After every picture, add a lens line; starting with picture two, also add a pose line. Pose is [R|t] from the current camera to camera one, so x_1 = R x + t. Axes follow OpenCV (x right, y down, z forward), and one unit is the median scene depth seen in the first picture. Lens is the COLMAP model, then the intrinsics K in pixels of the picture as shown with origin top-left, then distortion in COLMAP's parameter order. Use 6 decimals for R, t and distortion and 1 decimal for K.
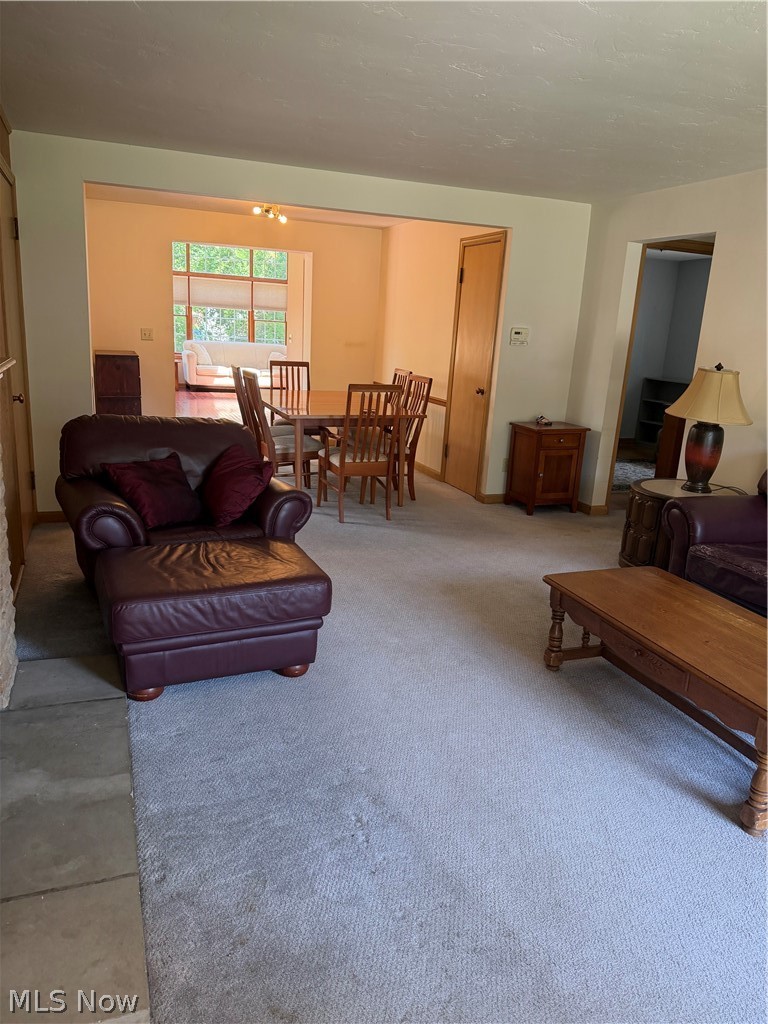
lens RADIAL K [[703.3, 0, 384.0], [0, 703.3, 512.0], [0, 0, 1]] dist [0.132836, -0.181809]
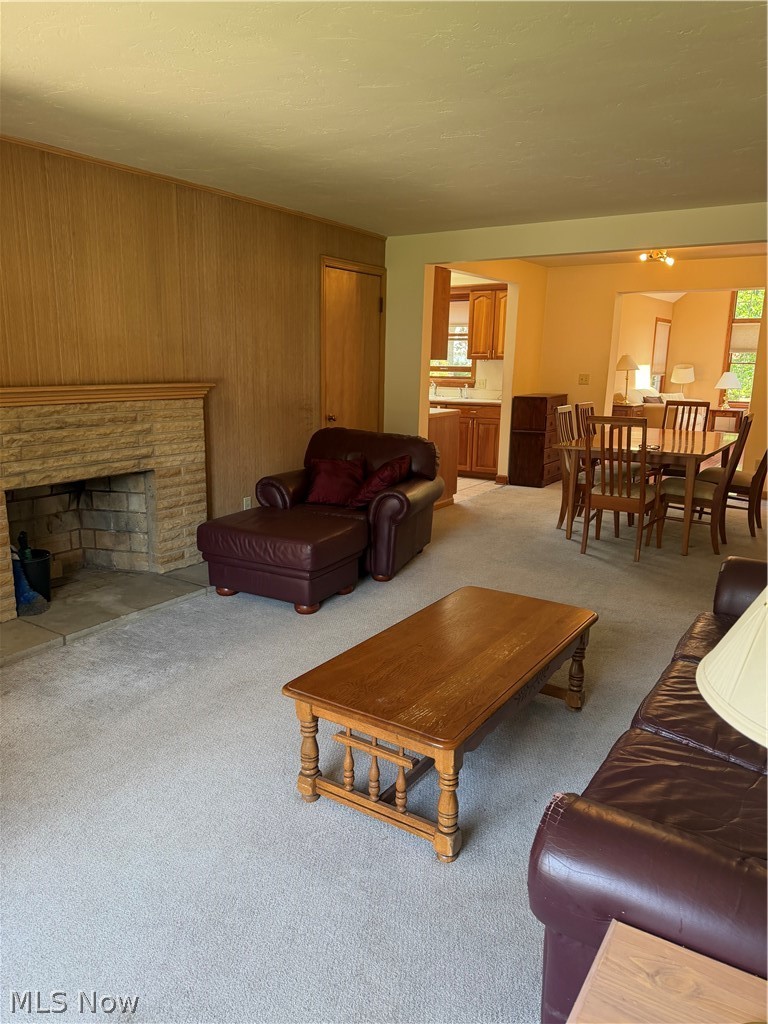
lens RADIAL K [[703.3, 0, 384.0], [0, 703.3, 512.0], [0, 0, 1]] dist [0.132836, -0.181809]
pose [[0.583211, 0.121345, -0.803206, 0.579581], [-0.185832, 0.982489, 0.013497, -0.004052], [0.790779, 0.141389, 0.595548, 0.167520]]
